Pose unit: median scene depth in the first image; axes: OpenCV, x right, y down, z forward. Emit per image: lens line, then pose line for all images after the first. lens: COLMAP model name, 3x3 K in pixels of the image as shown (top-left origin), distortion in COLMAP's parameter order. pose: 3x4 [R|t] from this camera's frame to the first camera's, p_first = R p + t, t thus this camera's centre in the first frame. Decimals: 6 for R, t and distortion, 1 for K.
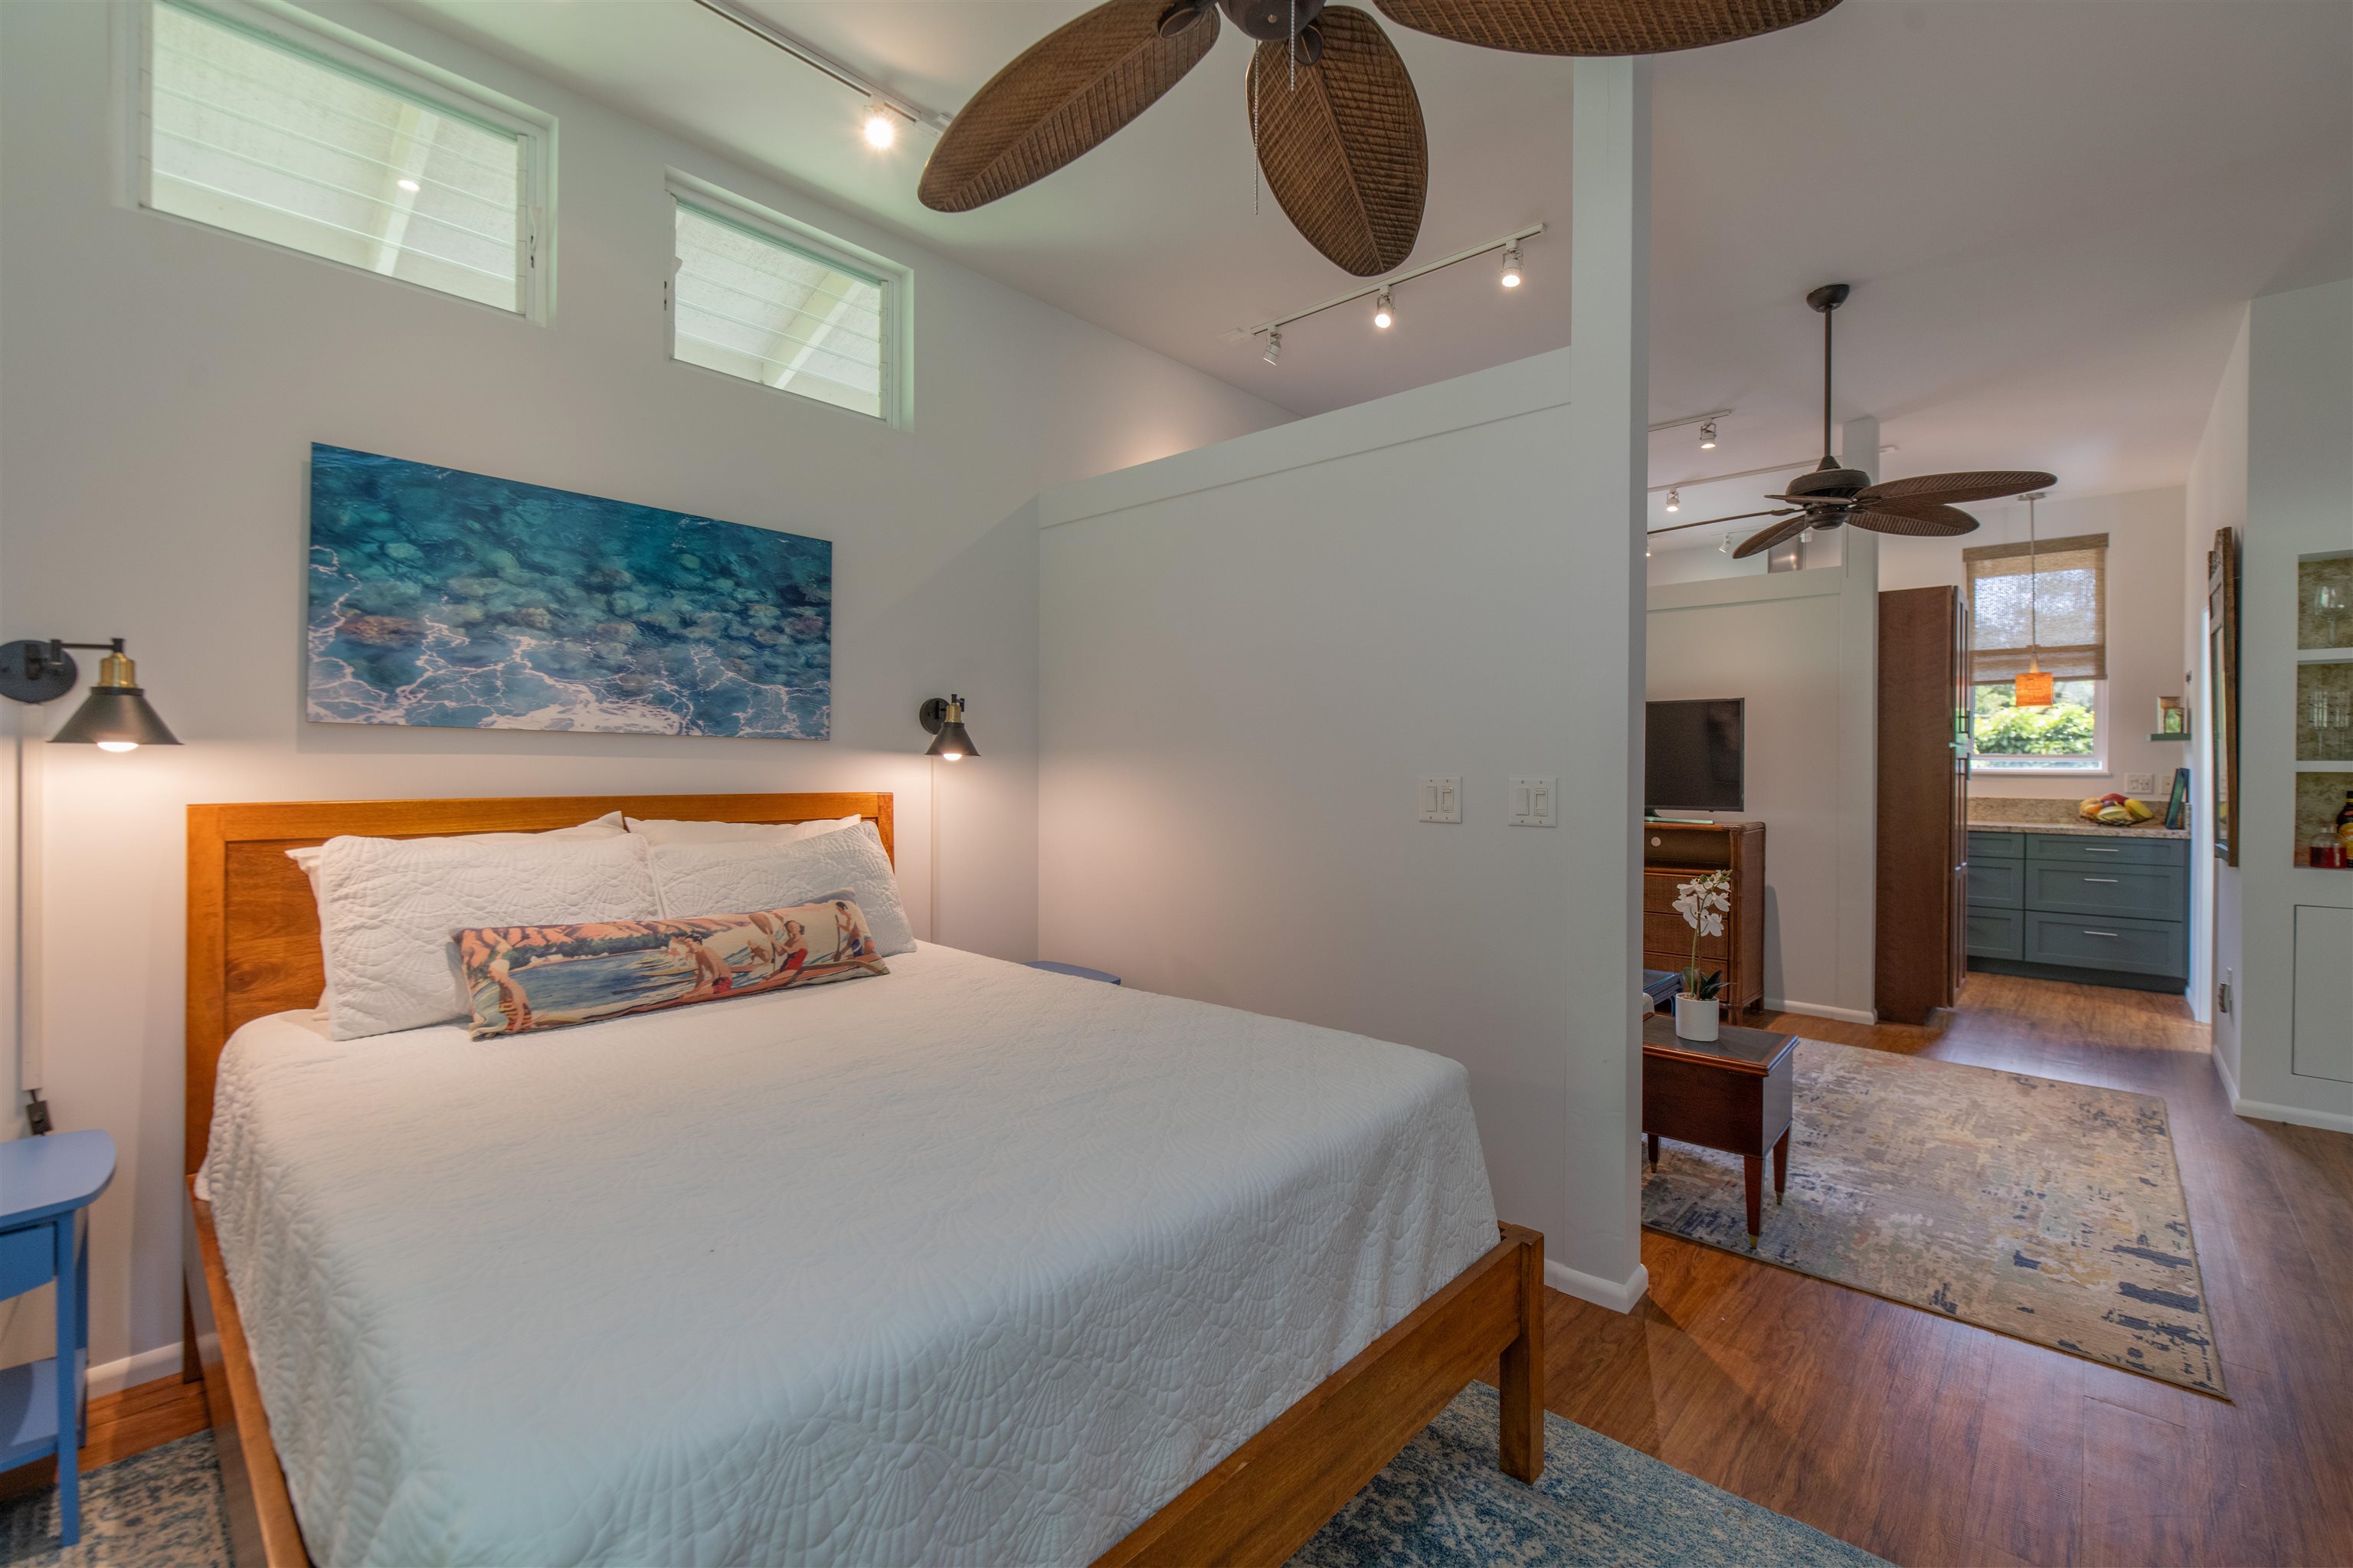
lens RADIAL K [[1005.4, 0, 1183.7], [0, 1005.4, 773.6], [0, 0, 1]] dist [-0.008912, 0.000415]
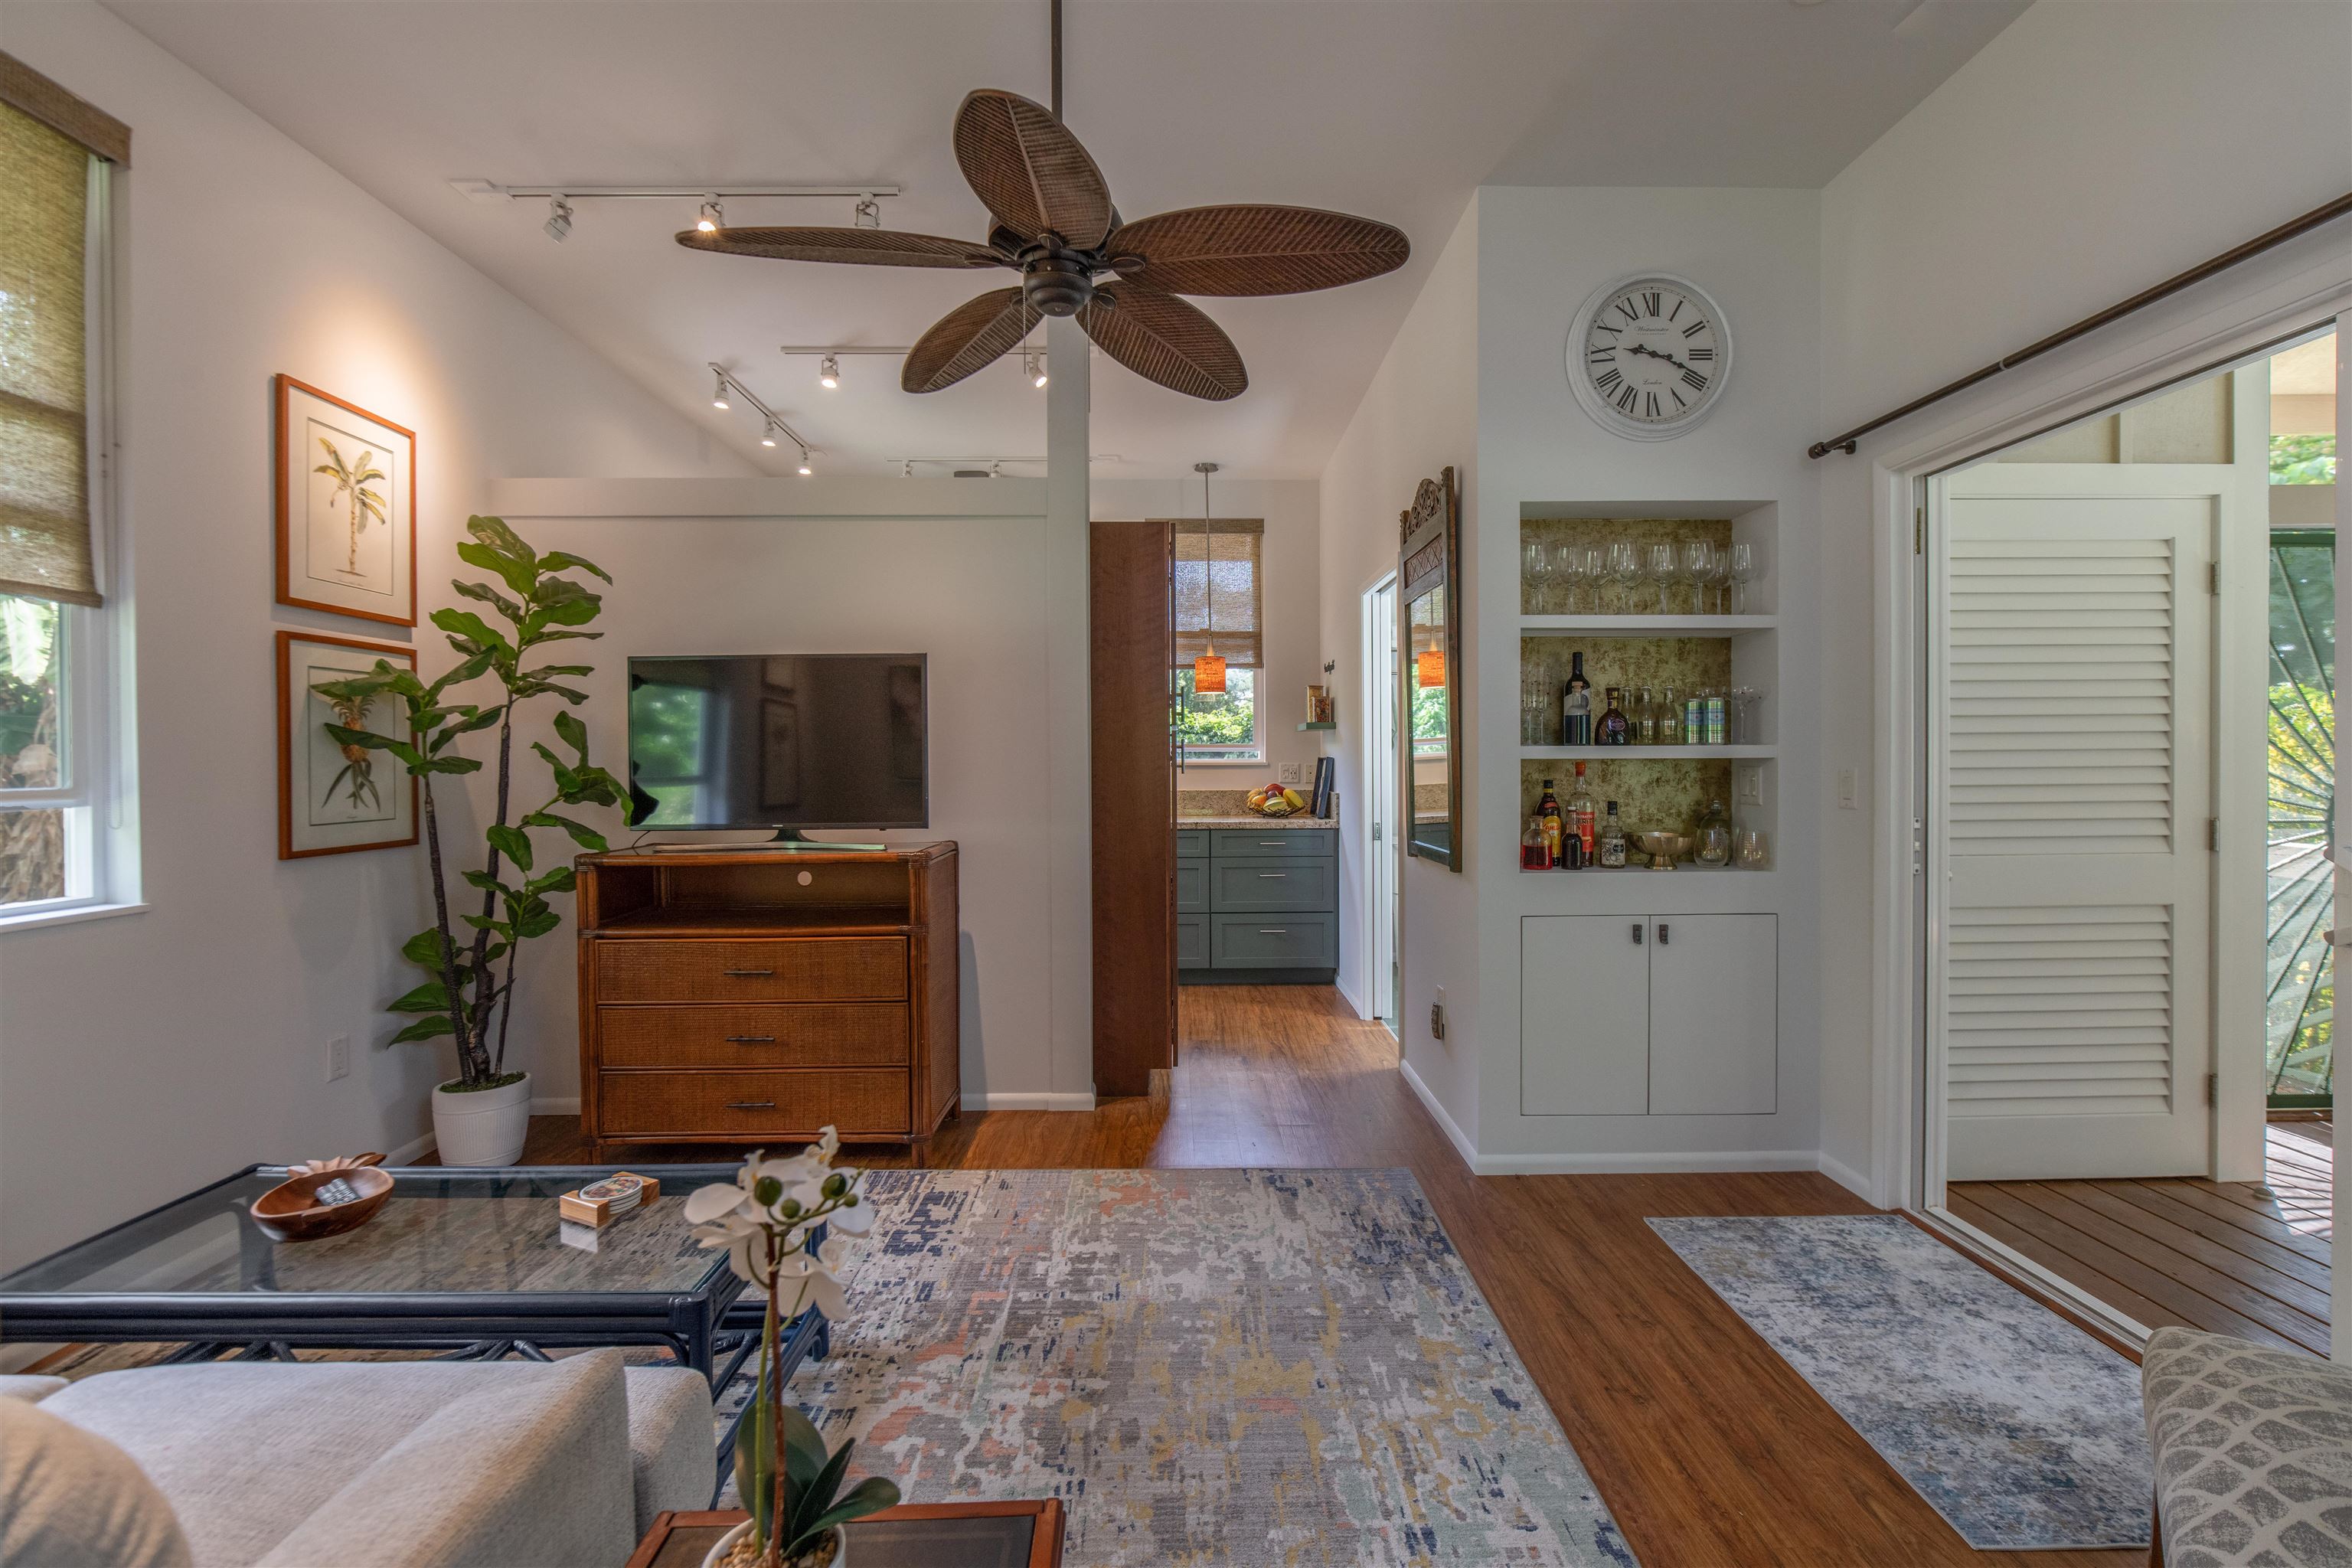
lens RADIAL K [[1015.0, 0, 1194.9], [0, 1015.0, 770.8], [0, 0, 1]] dist [-0.010443, 0.001224]
pose [[0.724393, -0.015552, 0.689211, 0.206666], [0.013395, 0.999874, 0.008484, -0.002278], [-0.689257, 0.003086, 0.724511, 0.361914]]
